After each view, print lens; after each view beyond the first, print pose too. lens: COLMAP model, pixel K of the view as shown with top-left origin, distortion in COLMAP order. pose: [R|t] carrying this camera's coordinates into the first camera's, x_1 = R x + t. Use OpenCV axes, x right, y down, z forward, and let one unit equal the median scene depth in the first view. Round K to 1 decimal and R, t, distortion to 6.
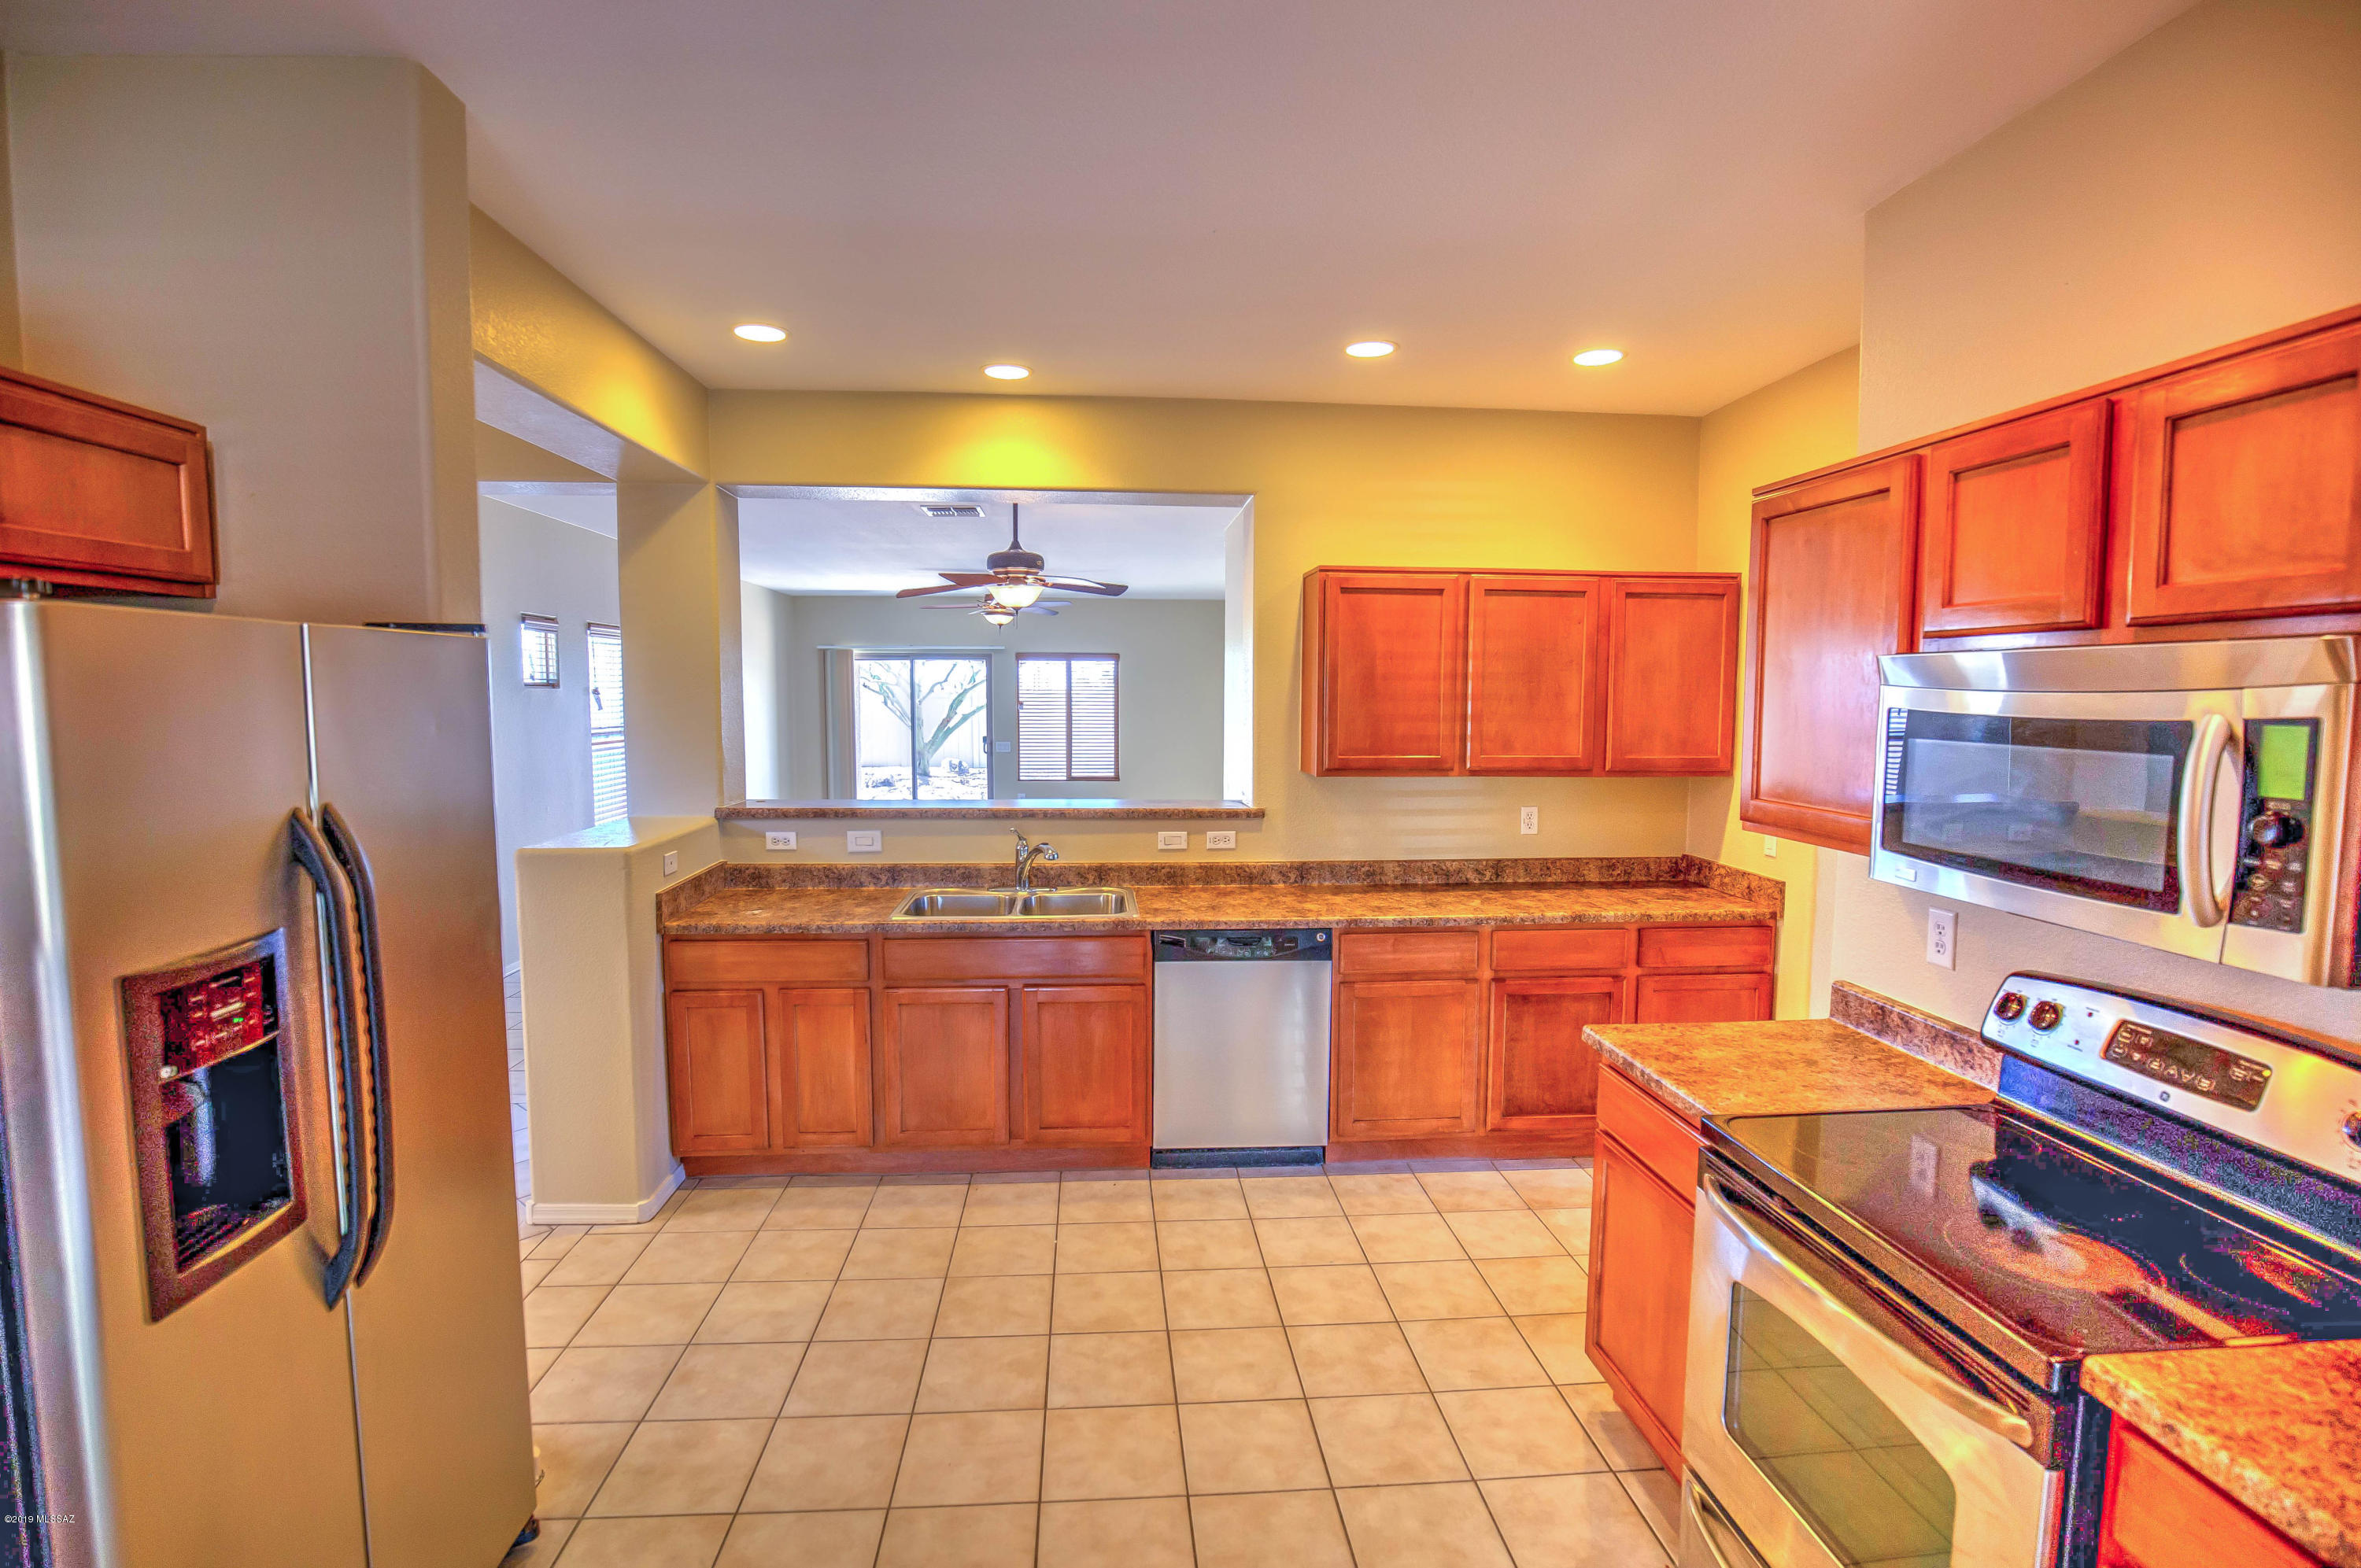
lens RADIAL K [[1116.1, 0, 1179.6], [0, 1116.1, 787.2], [0, 0, 1]] dist [-0.037861, 0.006700]
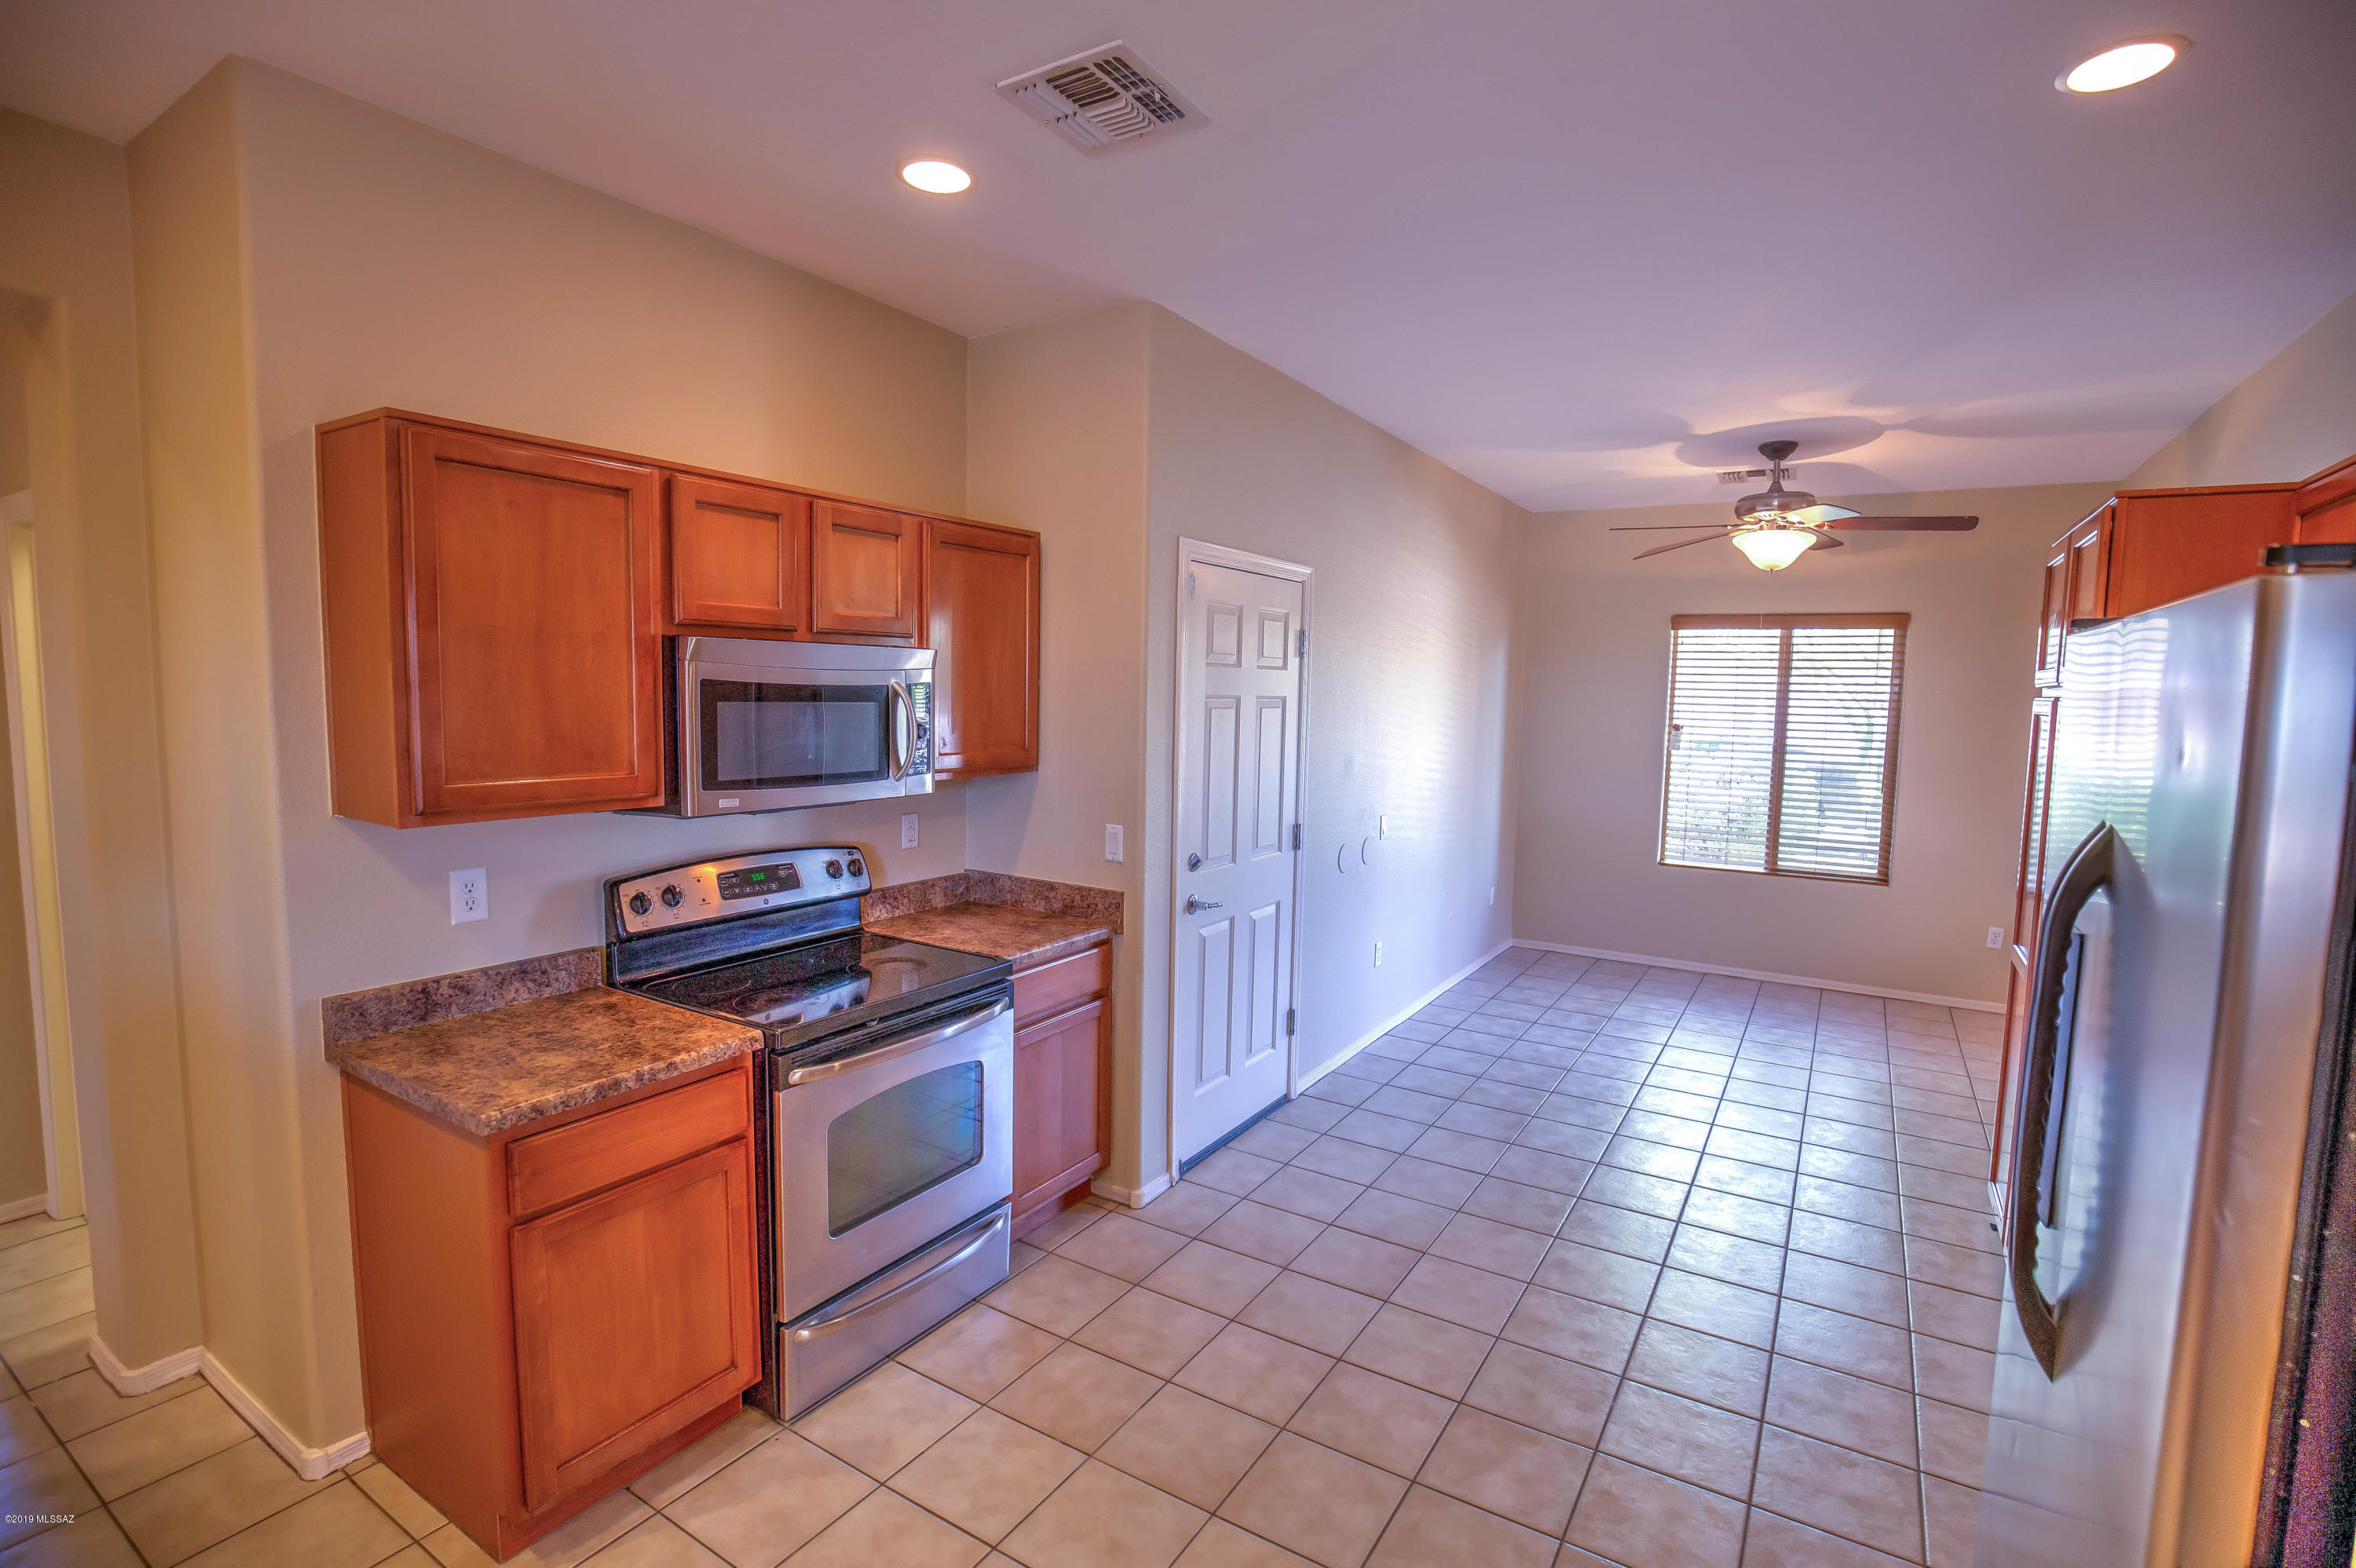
lens RADIAL K [[1083.0, 0, 1182.2], [0, 1083.0, 786.0], [0, 0, 1]] dist [-0.036496, 0.006773]
pose [[-0.802902, -0.074260, 0.591467, -0.272564], [0.028187, 0.986371, 0.162103, -0.068078], [-0.595444, 0.146824, -0.789866, 0.836543]]
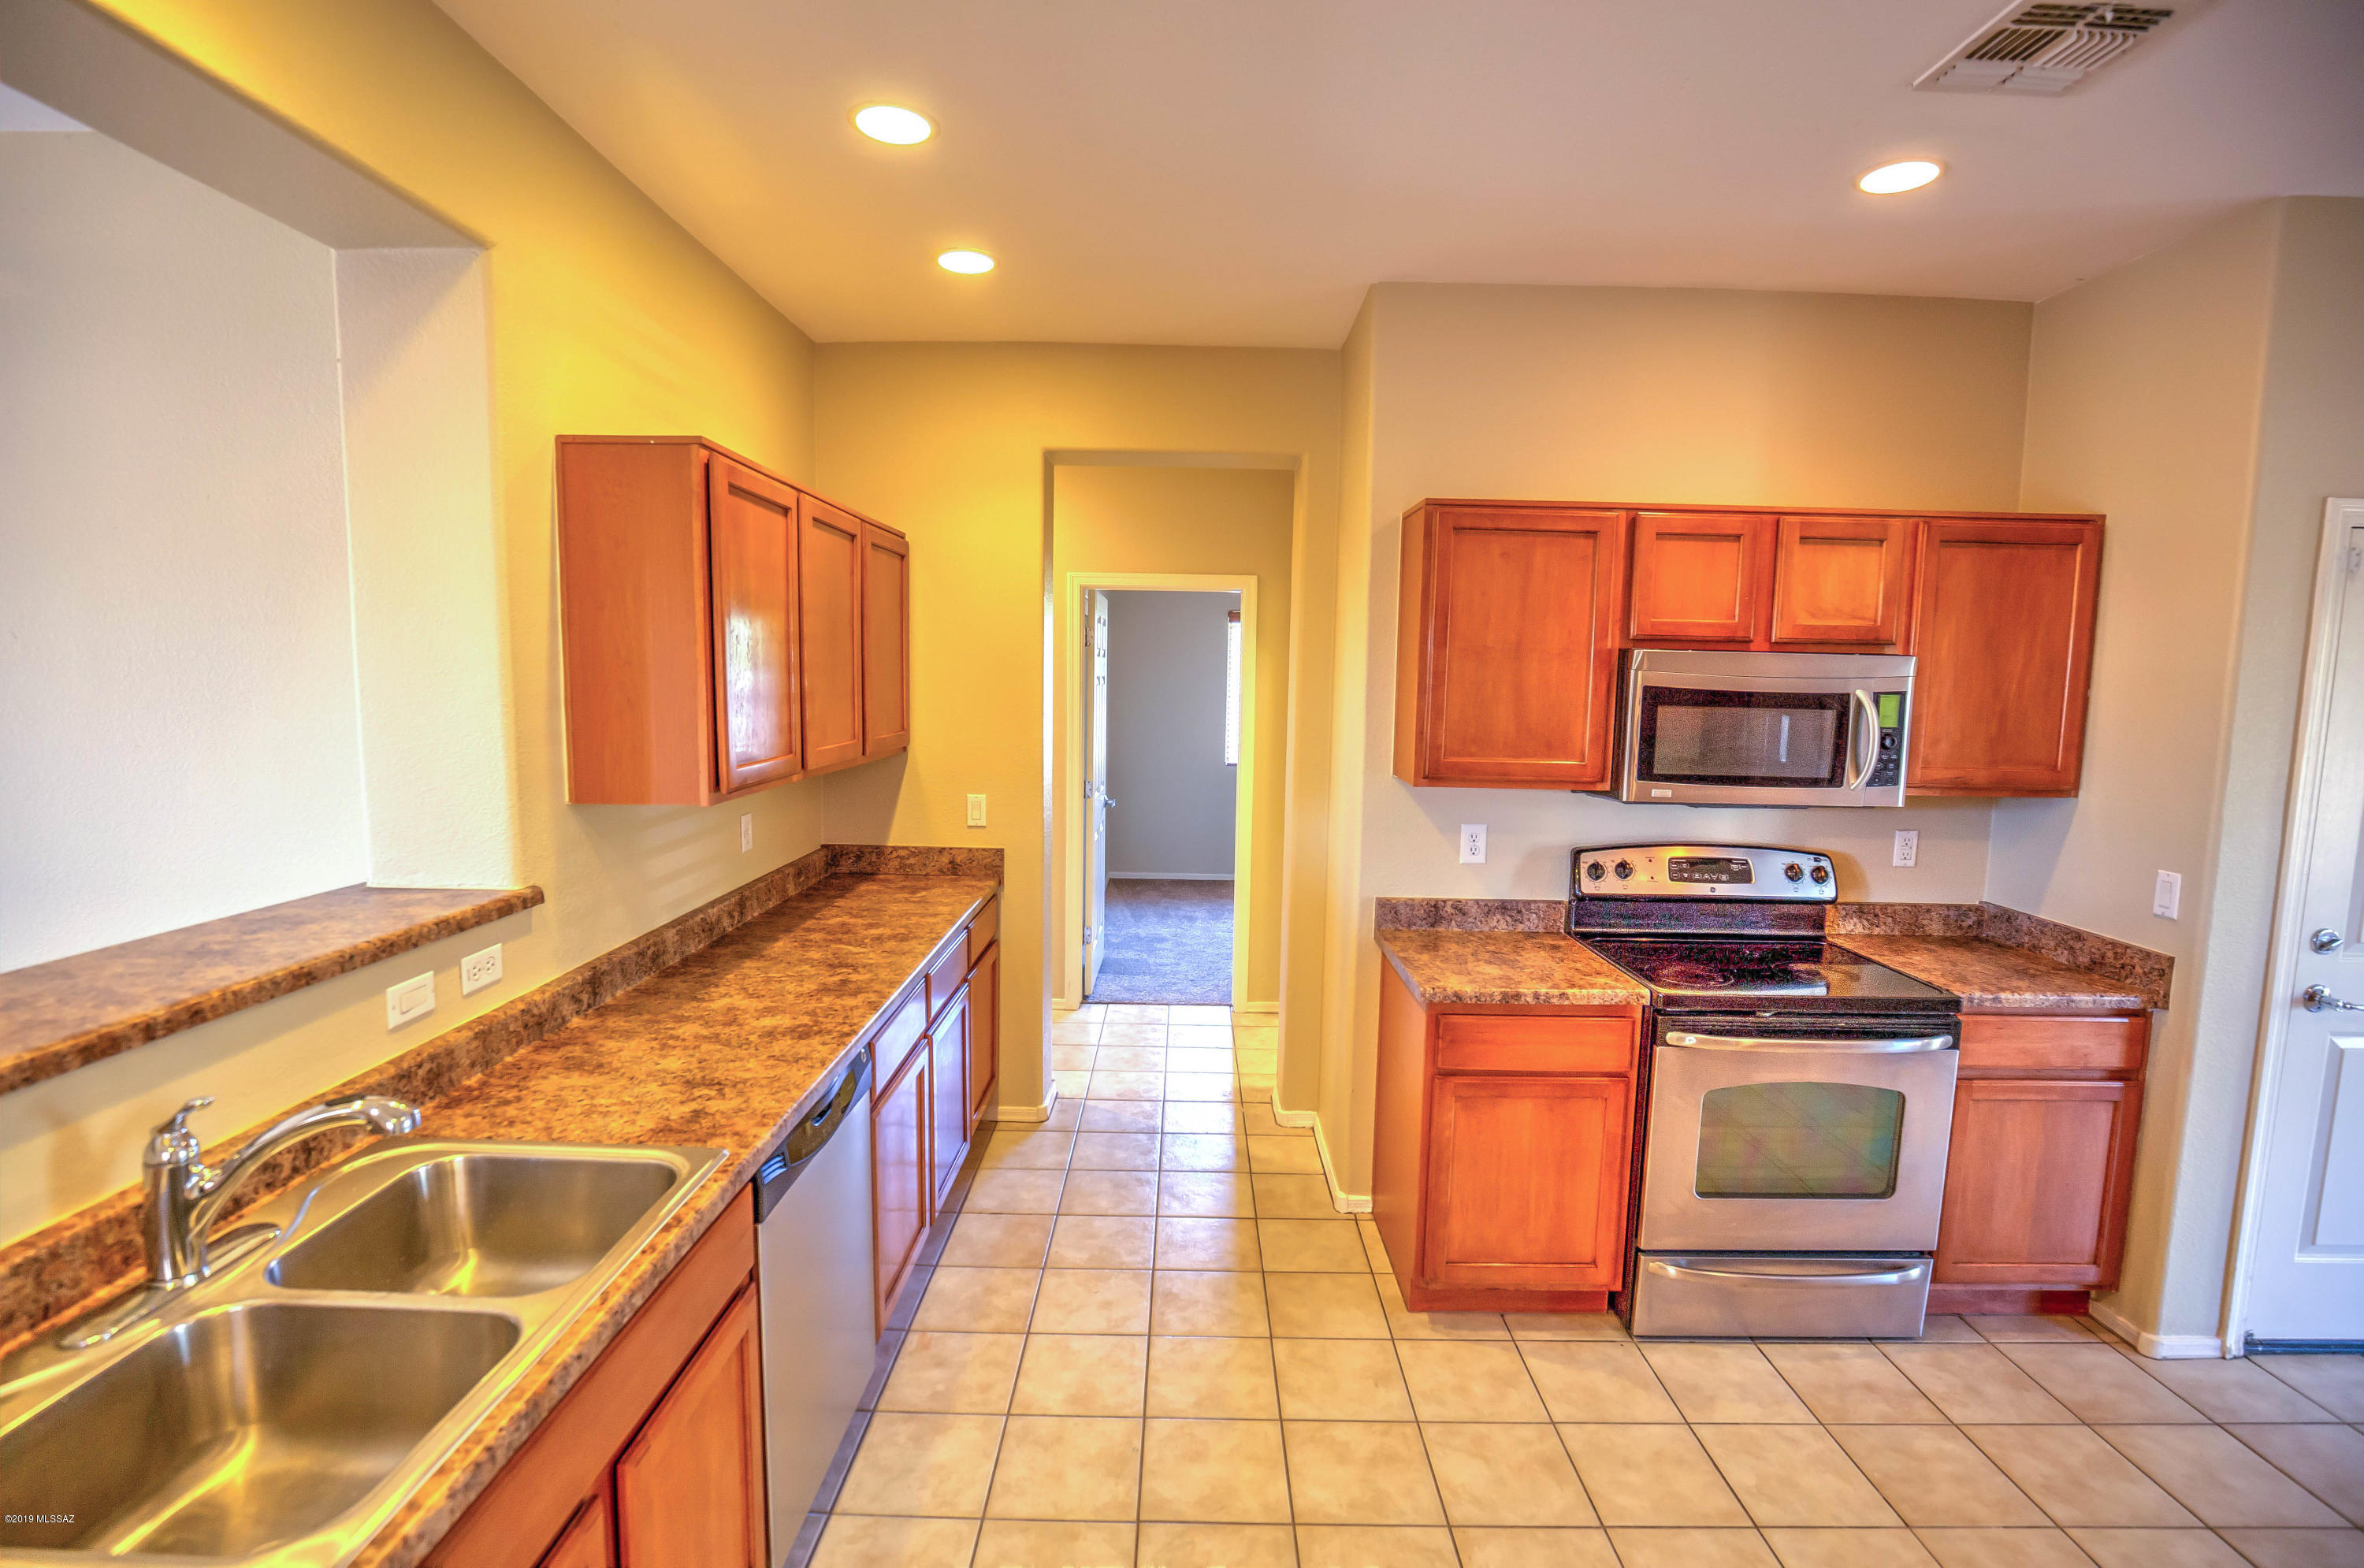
lens RADIAL K [[1086.7, 0, 1186.2], [0, 1086.7, 786.0], [0, 0, 1]] dist [-0.036496, 0.006773]
pose [[0.080968, -0.107010, 0.990956, -0.436709], [0.067124, 0.992548, 0.101698, -0.063801], [-0.994454, 0.058283, 0.087547, 0.750873]]
